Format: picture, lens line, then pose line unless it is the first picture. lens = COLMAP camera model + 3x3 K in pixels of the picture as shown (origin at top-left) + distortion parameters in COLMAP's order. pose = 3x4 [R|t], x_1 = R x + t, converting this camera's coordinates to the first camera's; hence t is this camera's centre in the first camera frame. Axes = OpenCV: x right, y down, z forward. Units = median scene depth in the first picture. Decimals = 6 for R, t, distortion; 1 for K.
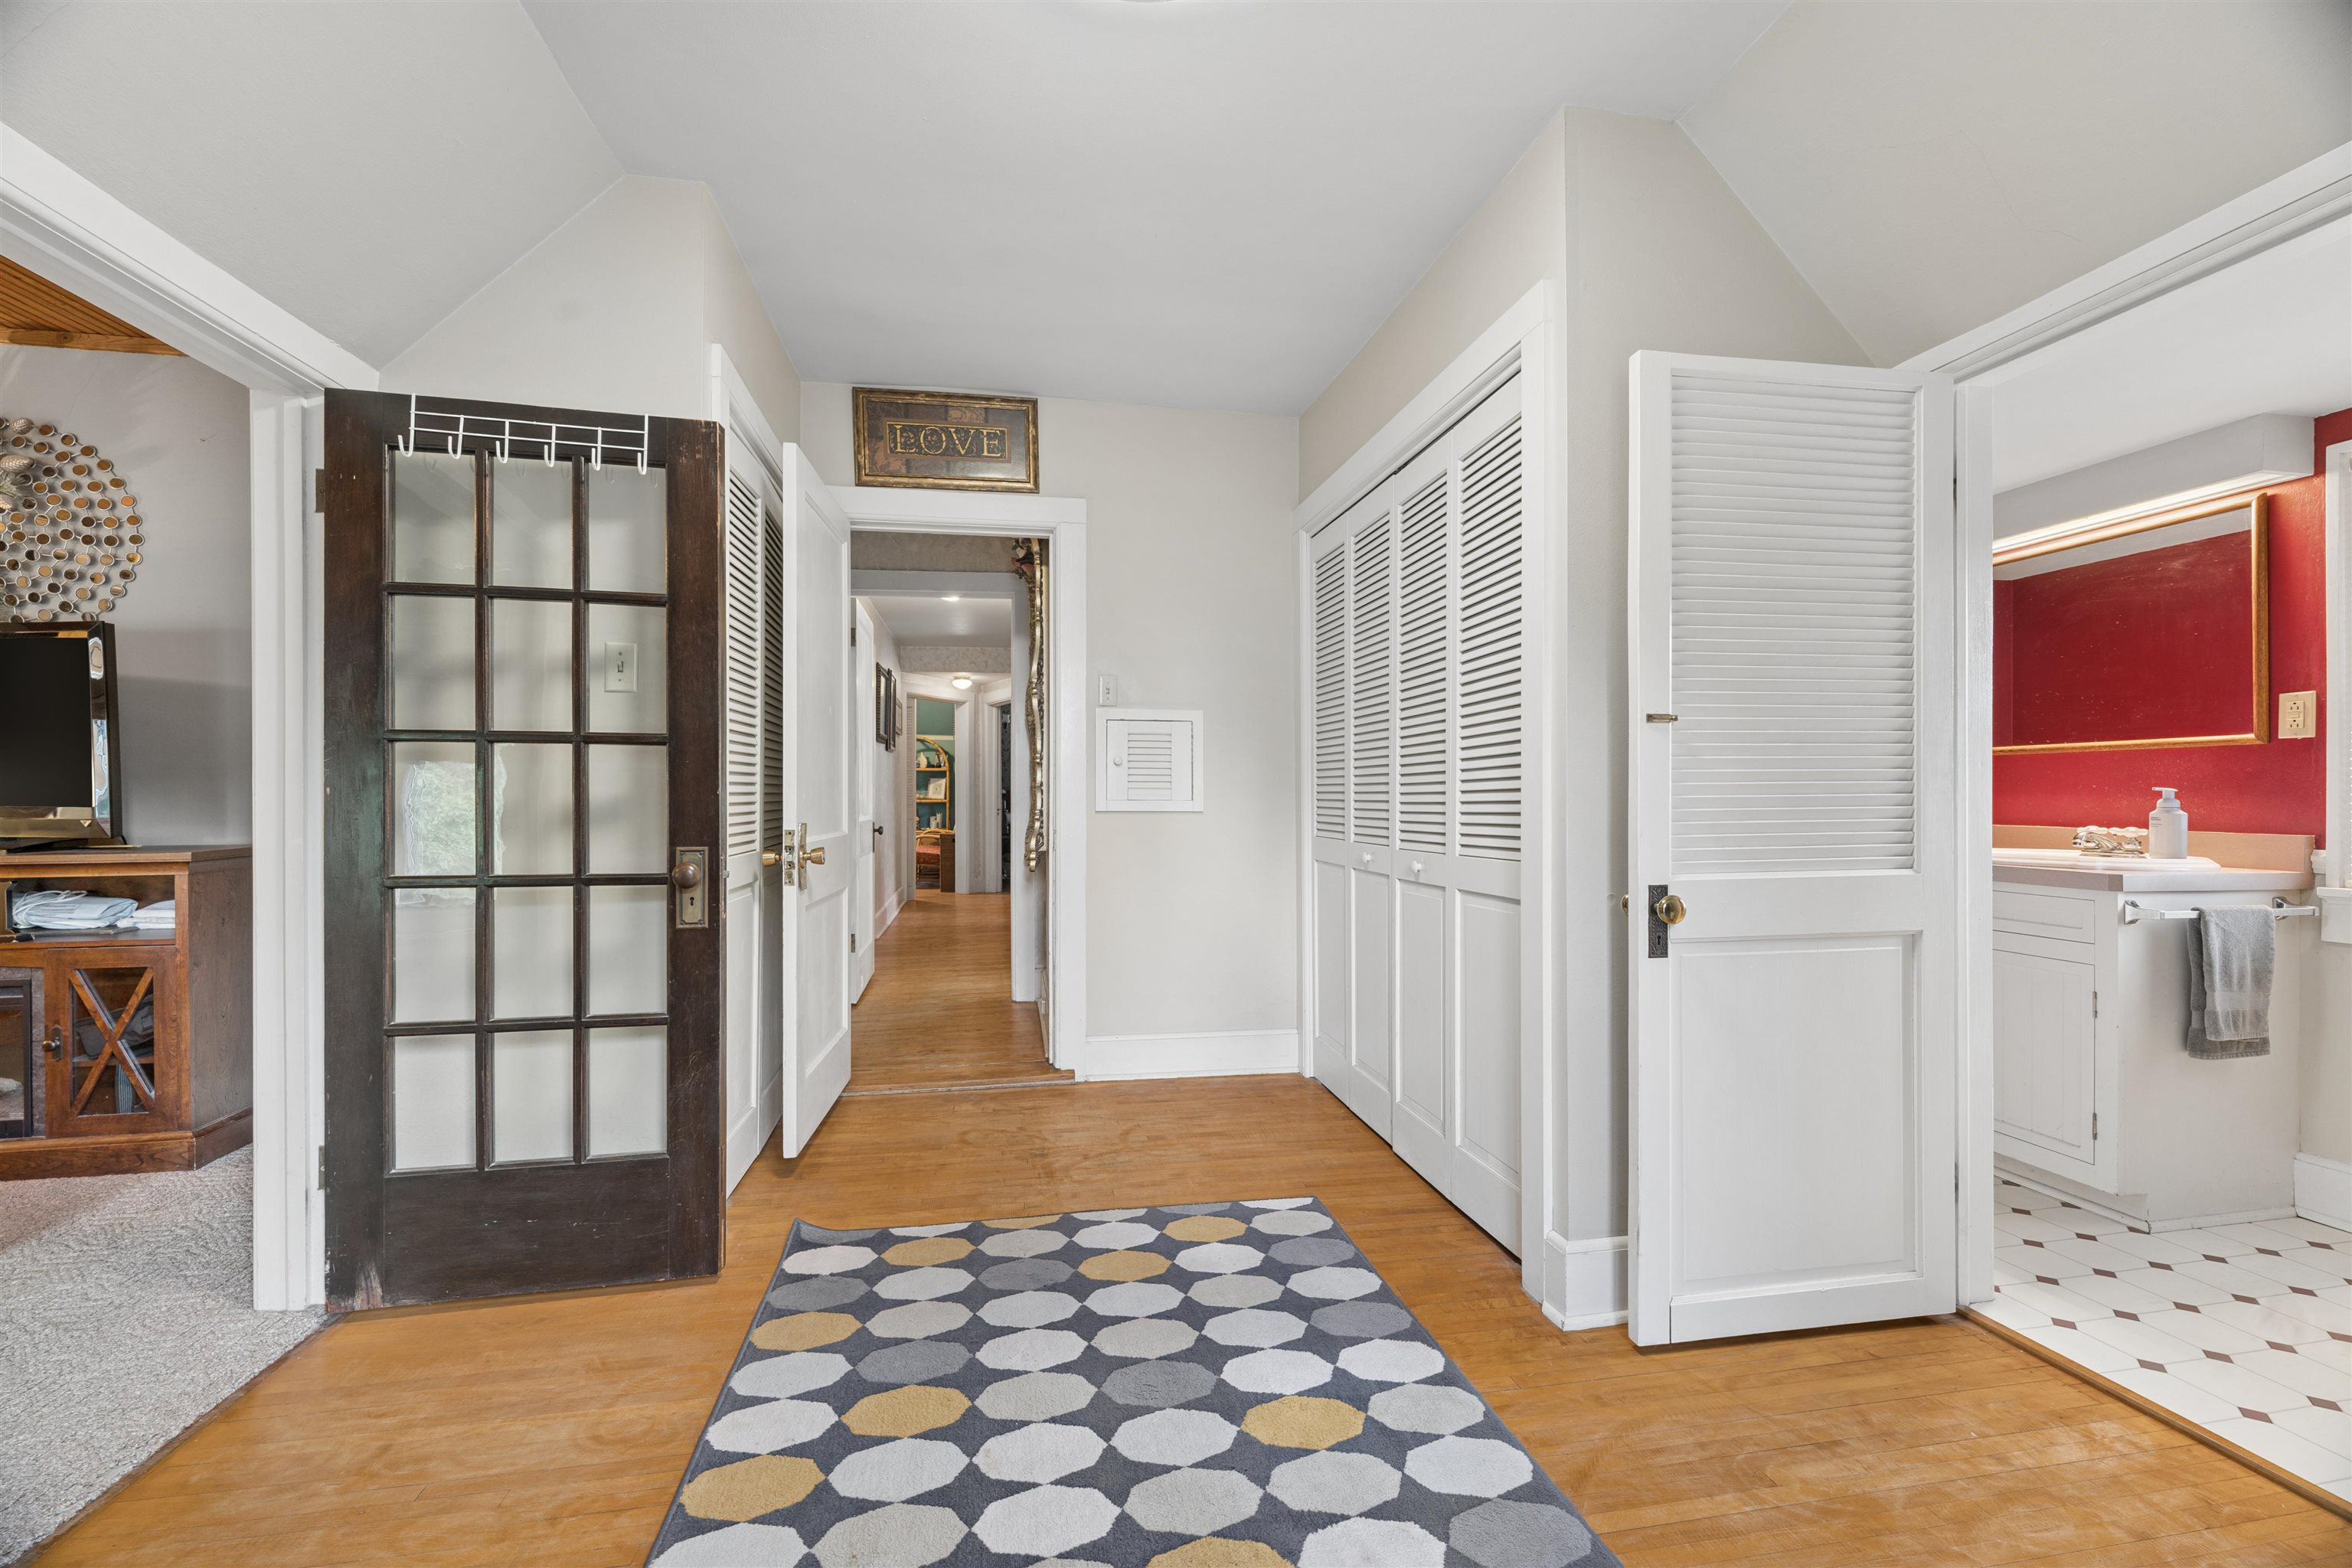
lens RADIAL K [[1004.0, 0, 1168.3], [0, 1004.0, 789.6], [0, 0, 1]] dist [0.003110, 0.000123]
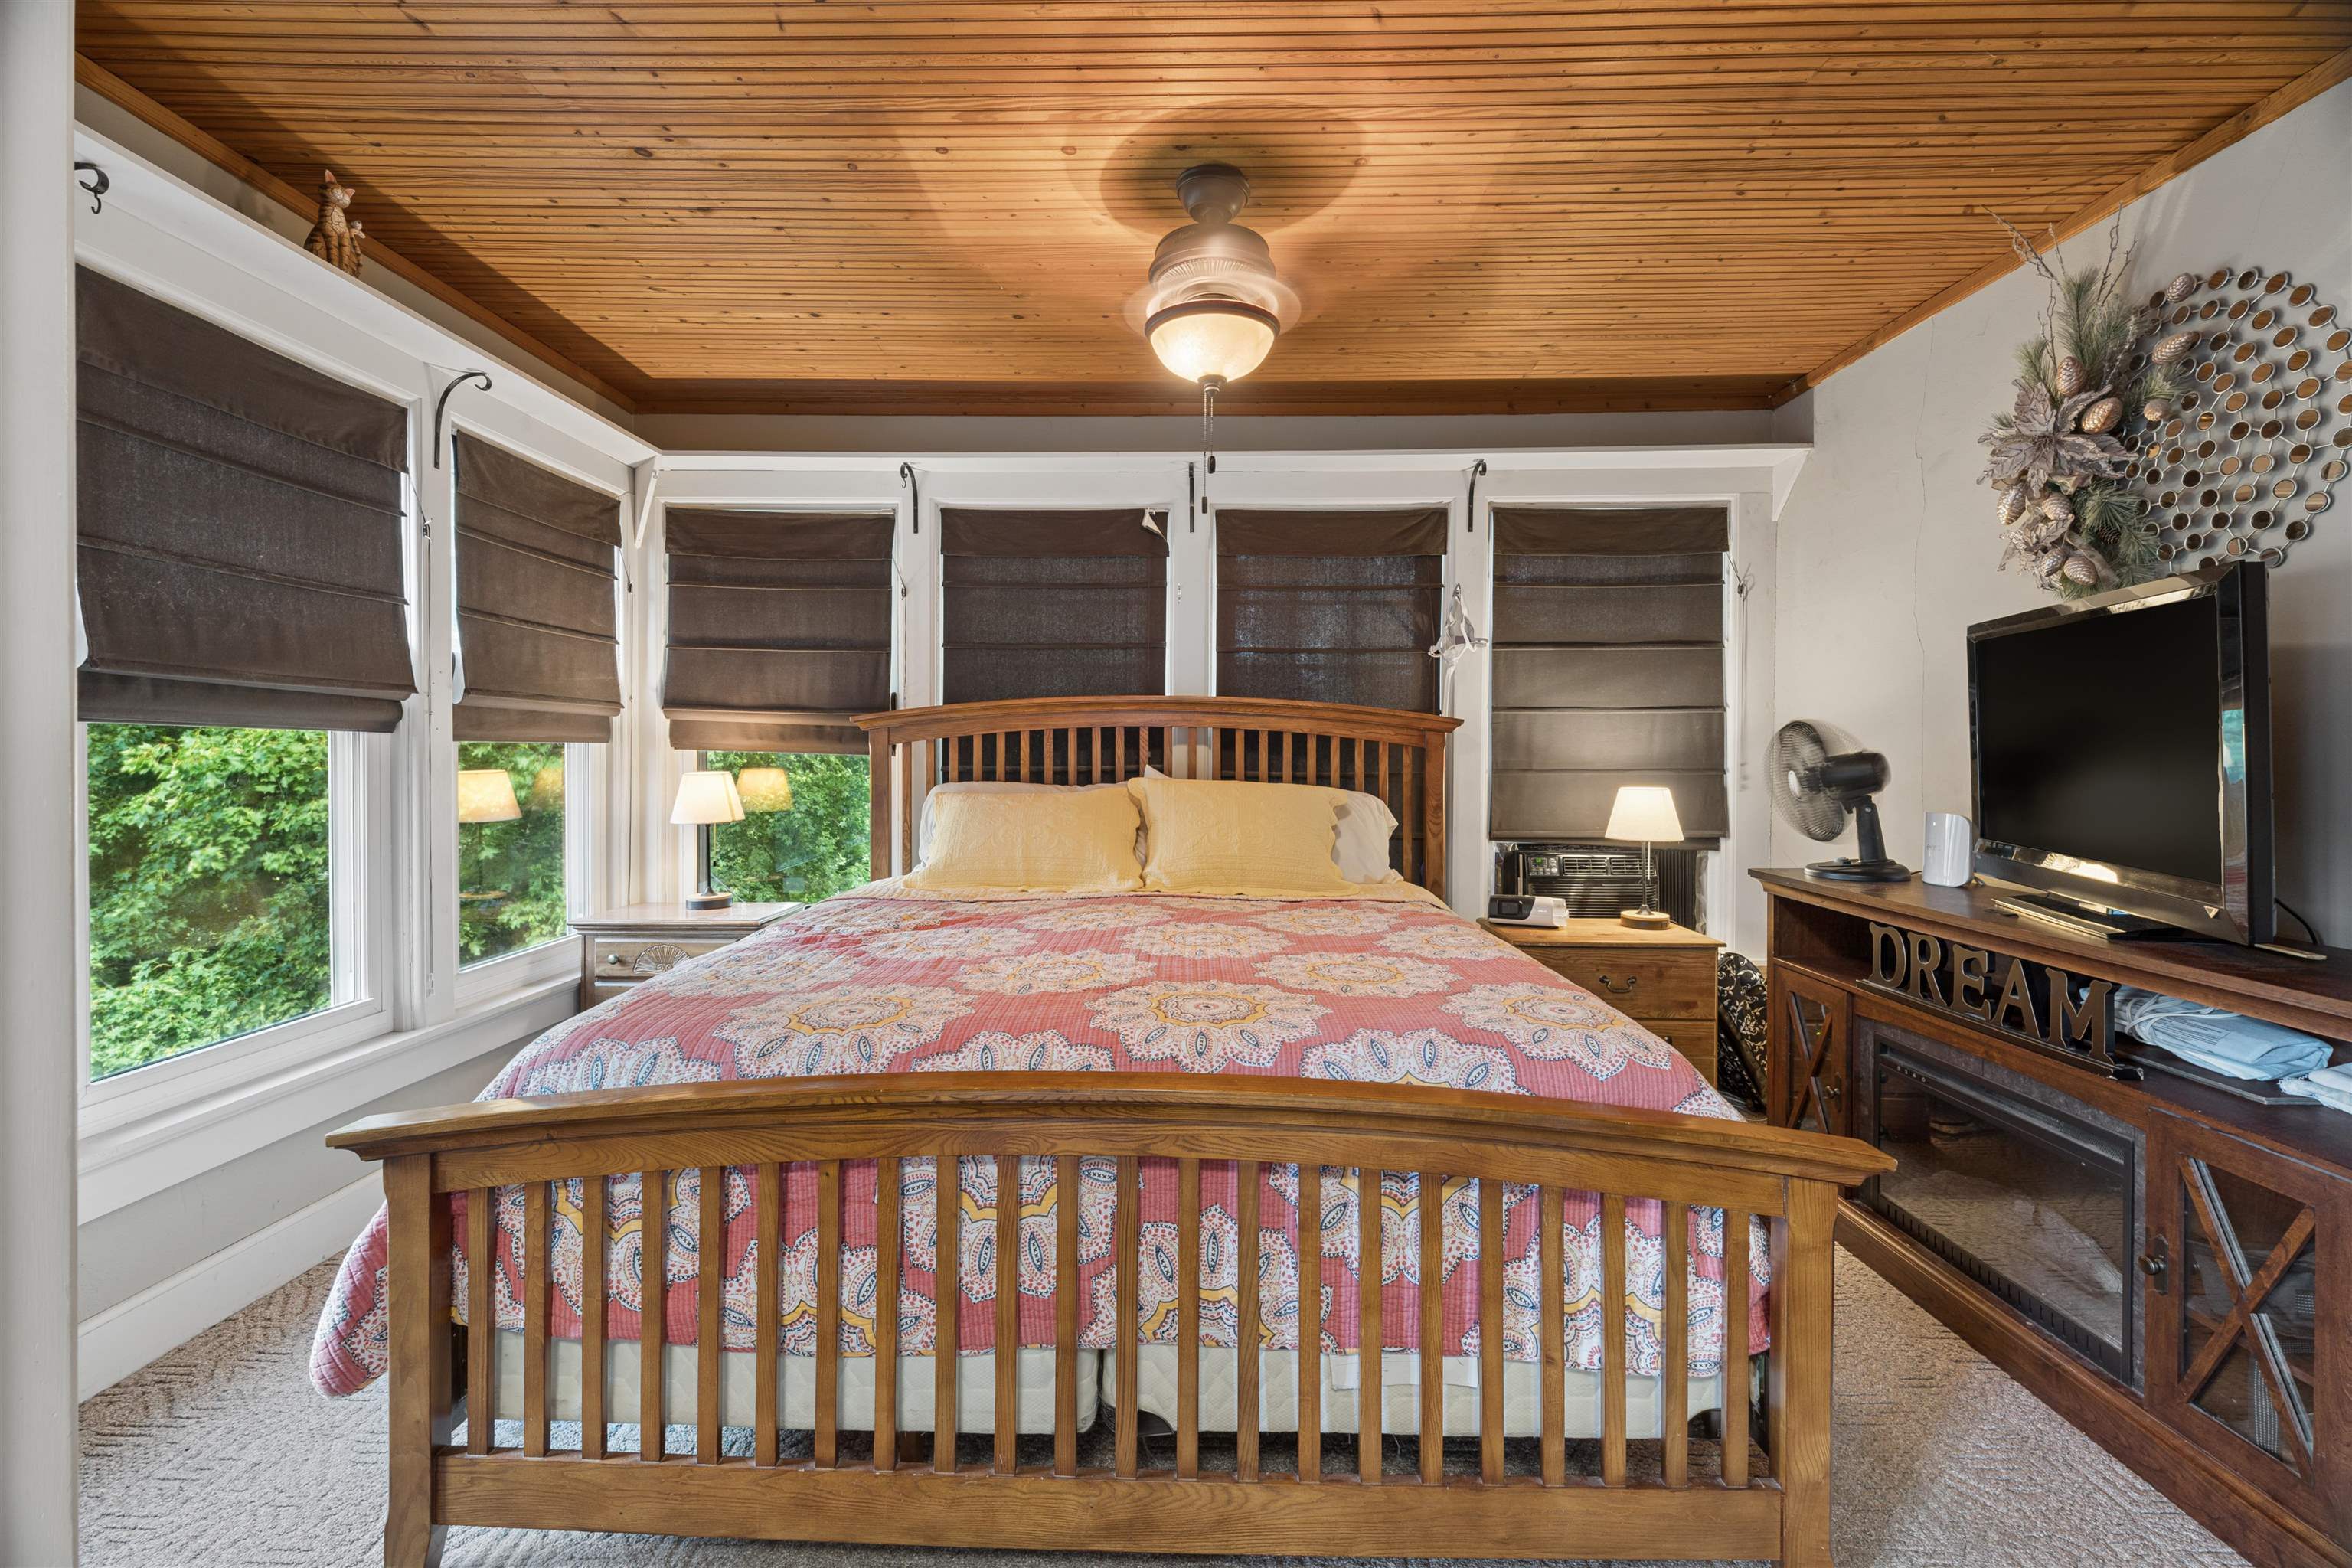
lens RADIAL K [[1004.0, 0, 1157.2], [0, 1004.0, 755.5], [0, 0, 1]] dist [0.003110, 0.000123]
pose [[-0.188734, 0.012683, -0.981946, -0.342755], [-0.001775, 0.999911, 0.013256, -0.057462], [0.982027, 0.004245, -0.188694, 0.454076]]
